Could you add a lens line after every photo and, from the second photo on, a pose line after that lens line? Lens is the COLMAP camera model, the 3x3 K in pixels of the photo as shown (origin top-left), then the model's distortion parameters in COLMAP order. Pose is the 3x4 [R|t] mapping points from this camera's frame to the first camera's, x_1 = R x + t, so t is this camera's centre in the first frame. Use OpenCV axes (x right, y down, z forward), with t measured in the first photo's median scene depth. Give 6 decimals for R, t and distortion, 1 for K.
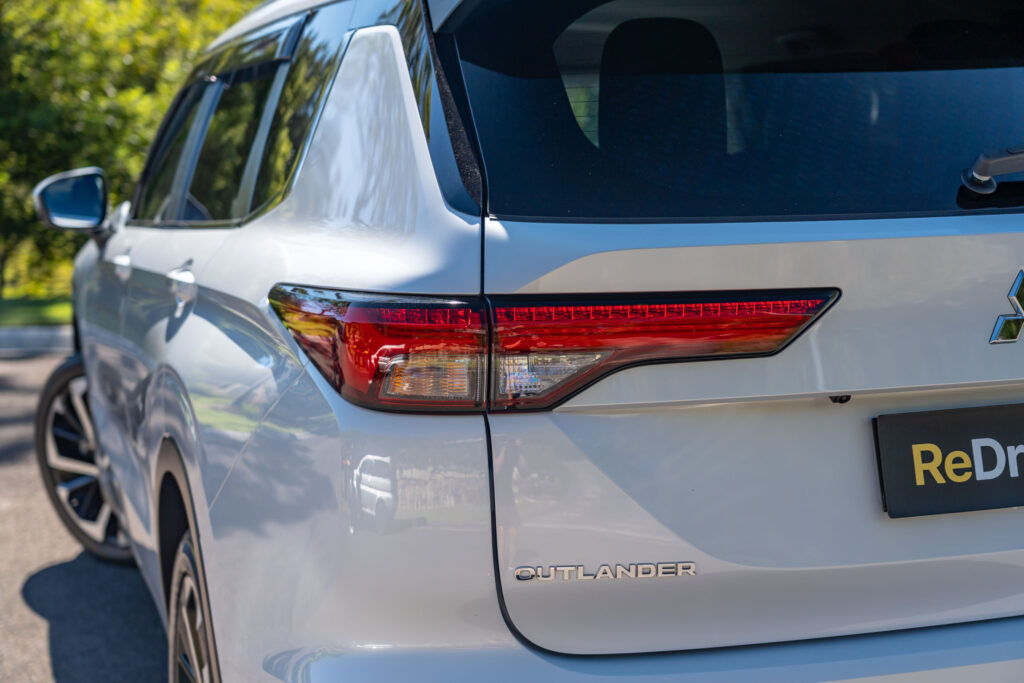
lens RADIAL K [[1583.1, 0, 510.4], [0, 1583.1, 333.0], [0, 0, 1]] dist [0.011305, 0.000000]
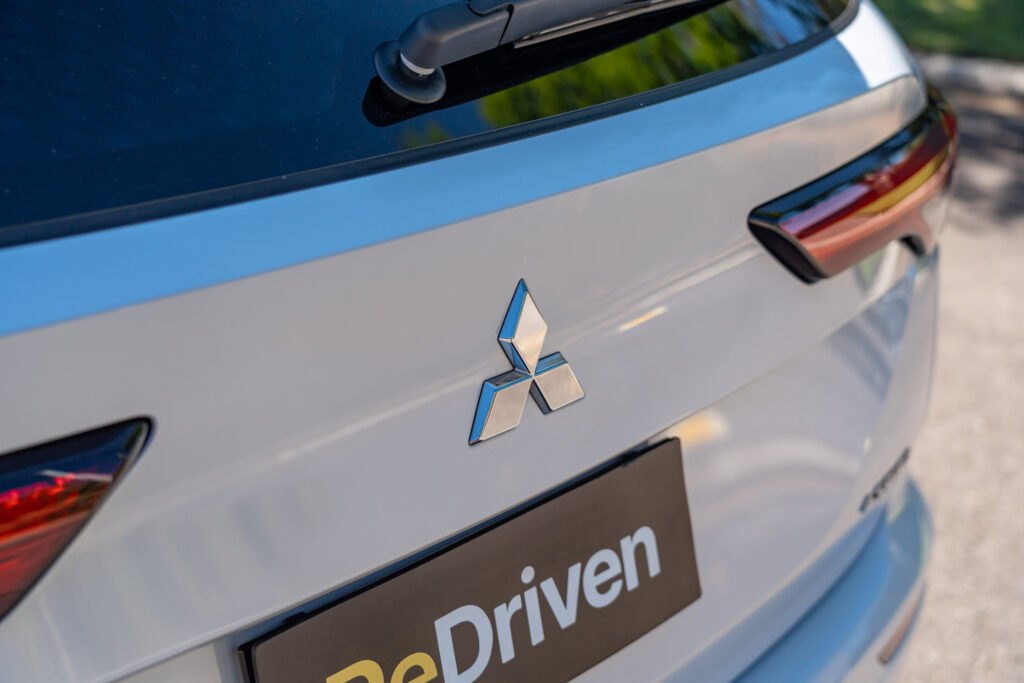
lens RADIAL K [[1417.8, 0, 512.6], [0, 1417.8, 340.0], [0, 0, 1]] dist [0.019400, 0.000000]
pose [[0.881084, -0.139522, 0.451912, 0.108489], [0.019927, 0.965601, 0.259265, -0.115049], [-0.472540, -0.219428, 0.853556, 0.548259]]
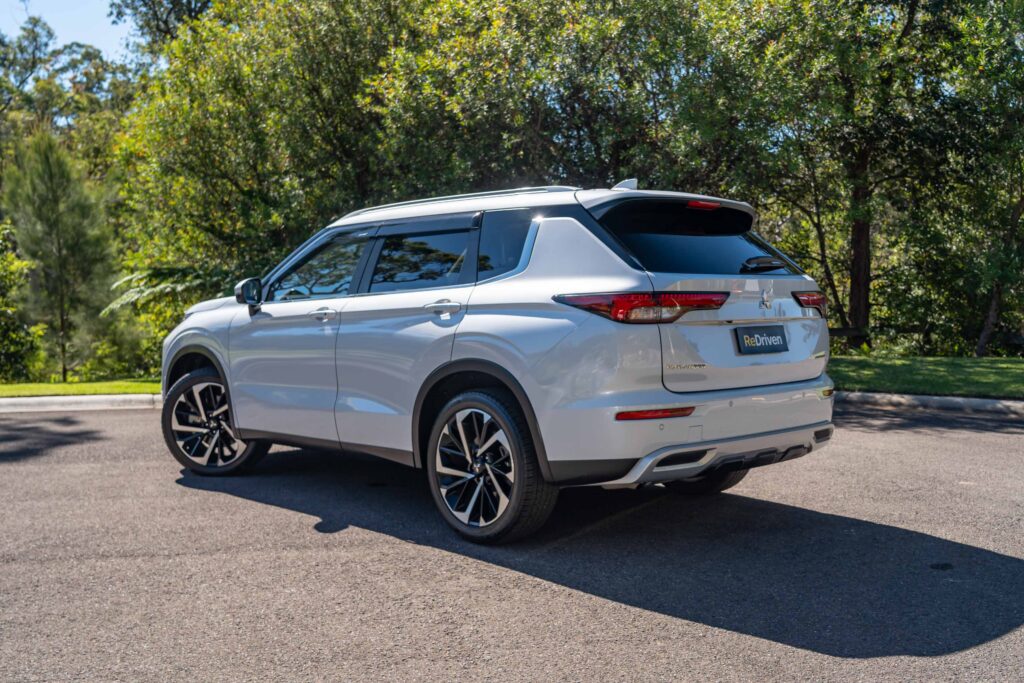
lens RADIAL K [[977.4, 0, 510.7], [0, 977.4, 337.3], [0, 0, 1]] dist [0.023429, 0.000000]
pose [[0.911750, -0.004686, 0.410718, -1.013973], [0.039705, 0.996258, -0.076774, 0.196222], [-0.408821, 0.086306, 0.908524, -0.731618]]
